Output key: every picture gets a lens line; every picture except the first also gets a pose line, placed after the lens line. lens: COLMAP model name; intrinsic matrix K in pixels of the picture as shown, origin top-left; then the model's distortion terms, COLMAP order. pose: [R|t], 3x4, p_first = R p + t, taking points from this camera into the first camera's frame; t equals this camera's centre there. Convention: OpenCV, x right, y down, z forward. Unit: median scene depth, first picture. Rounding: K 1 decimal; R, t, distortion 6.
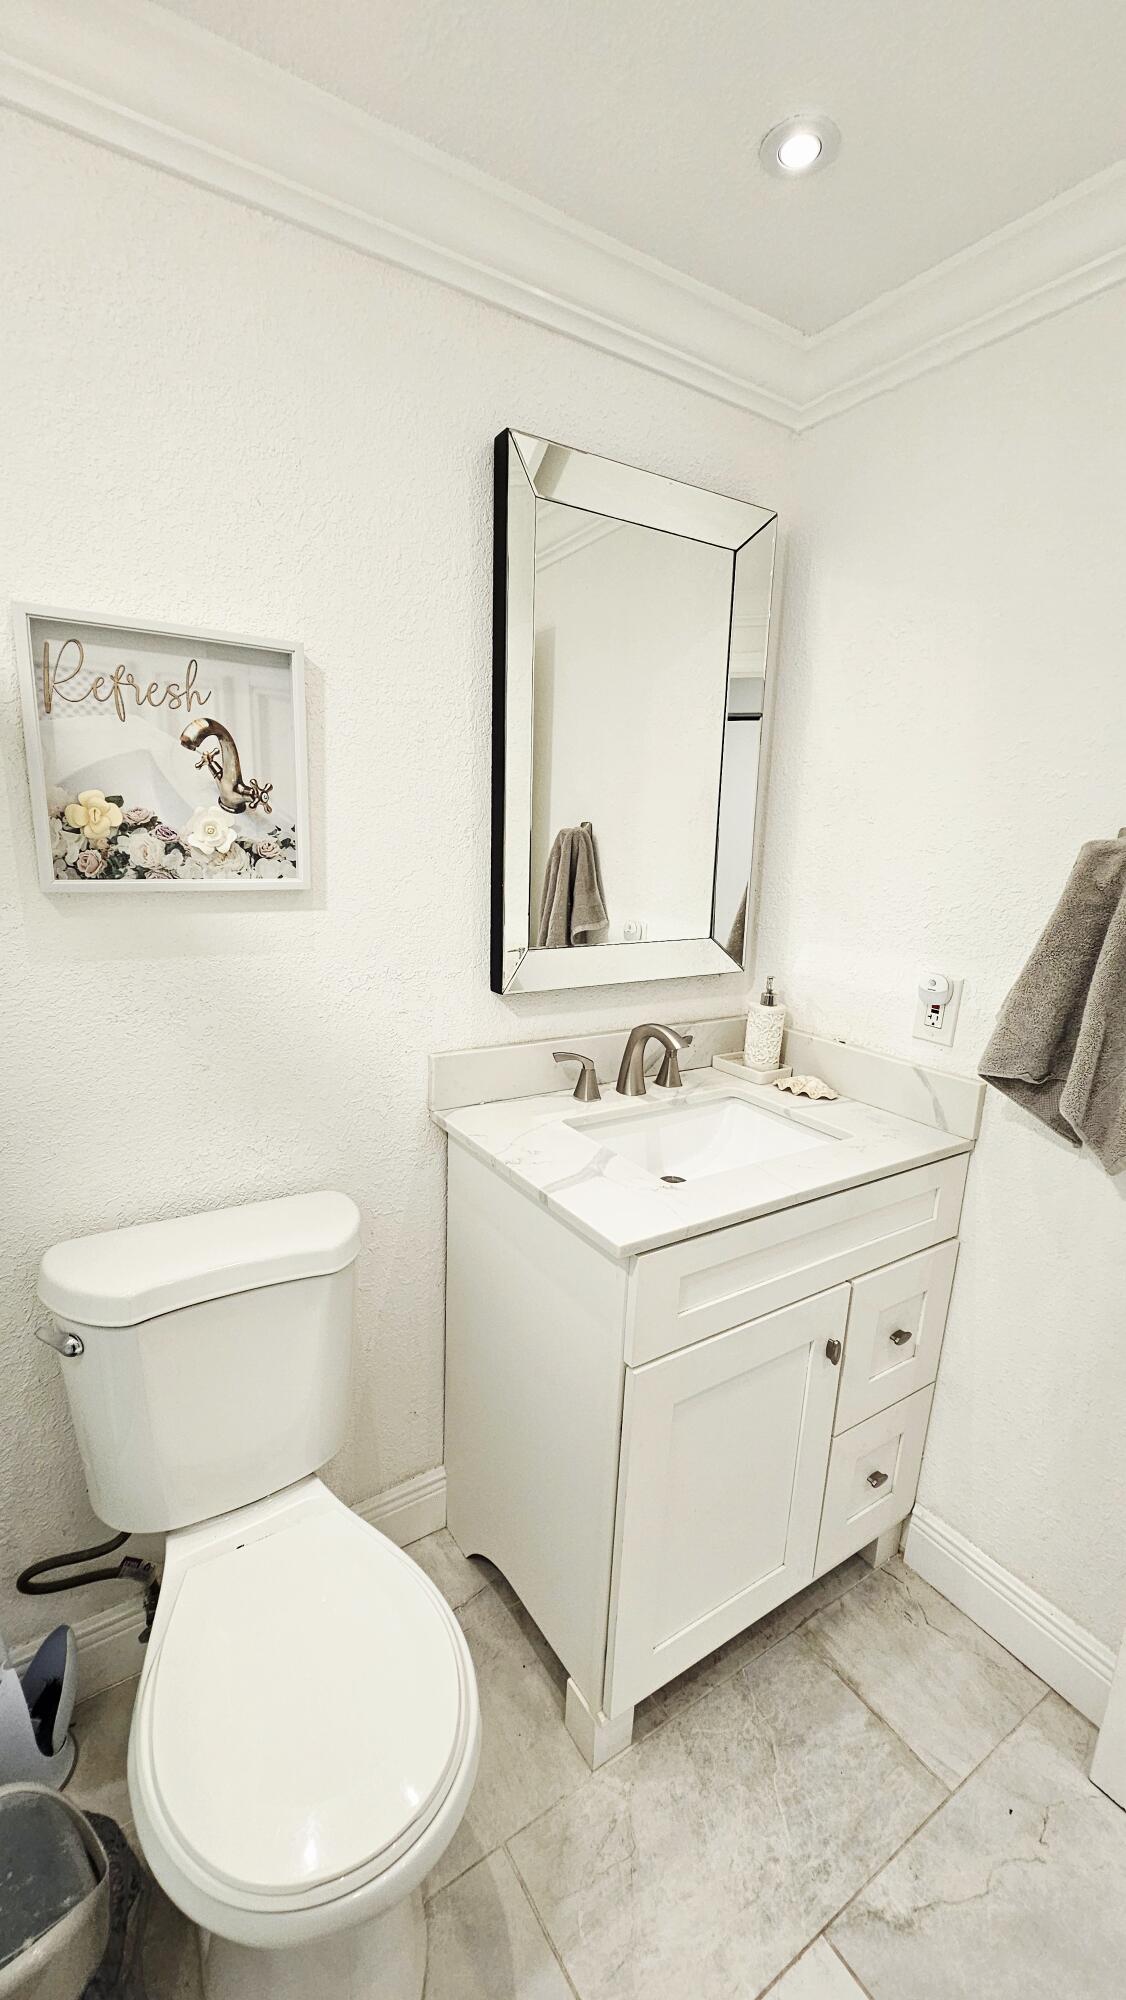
lens RADIAL K [[818.2, 0, 545.4], [0, 818.2, 1003.0], [0, 0, 1]] dist [-0.005308, 0.000261]
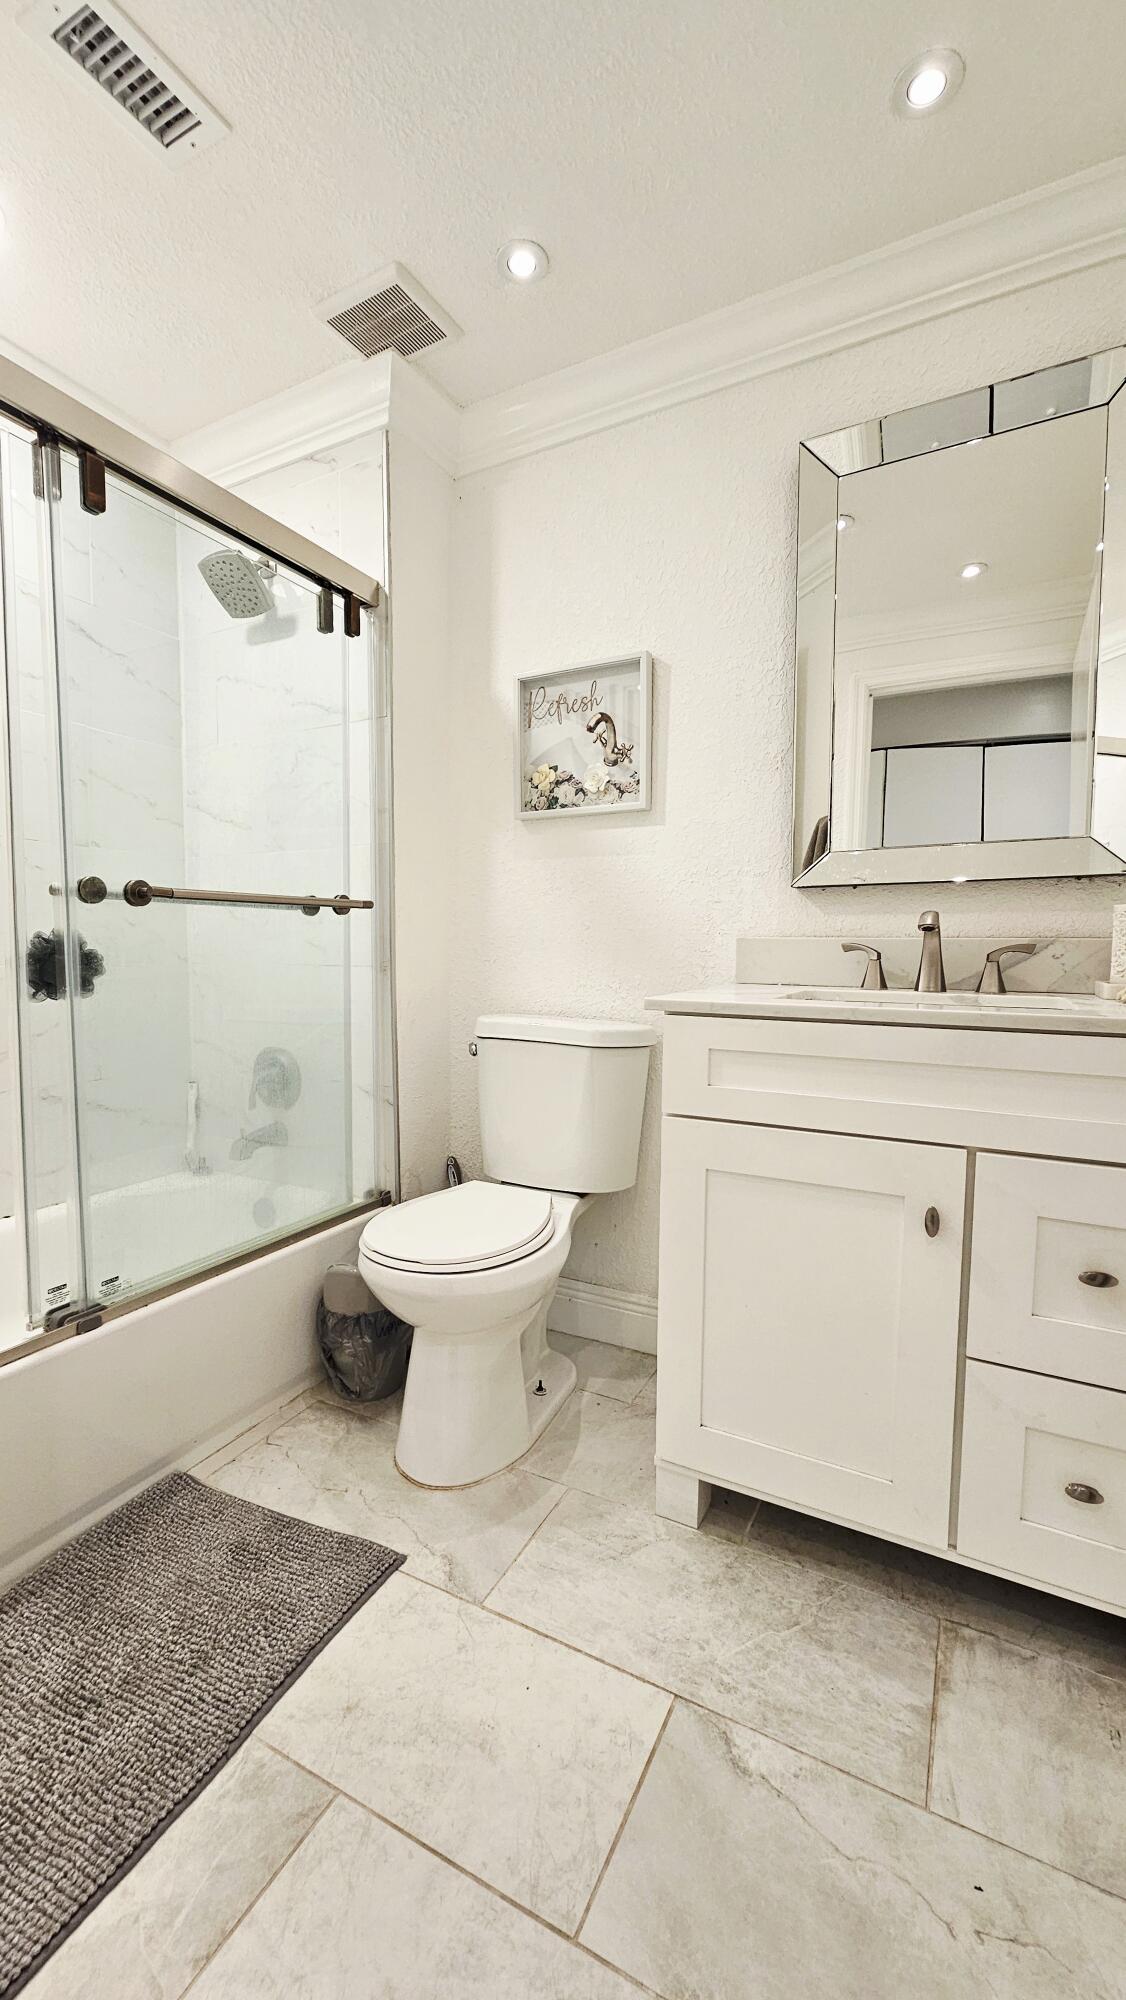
lens RADIAL K [[818.2, 0, 545.4], [0, 818.2, 1003.0], [0, 0, 1]] dist [-0.005308, 0.000261]
pose [[0.478003, 0.030119, -0.877842, 1.030841], [-0.173429, 0.982973, -0.060710, 0.362767], [0.861066, 0.181263, 0.475088, 0.210944]]
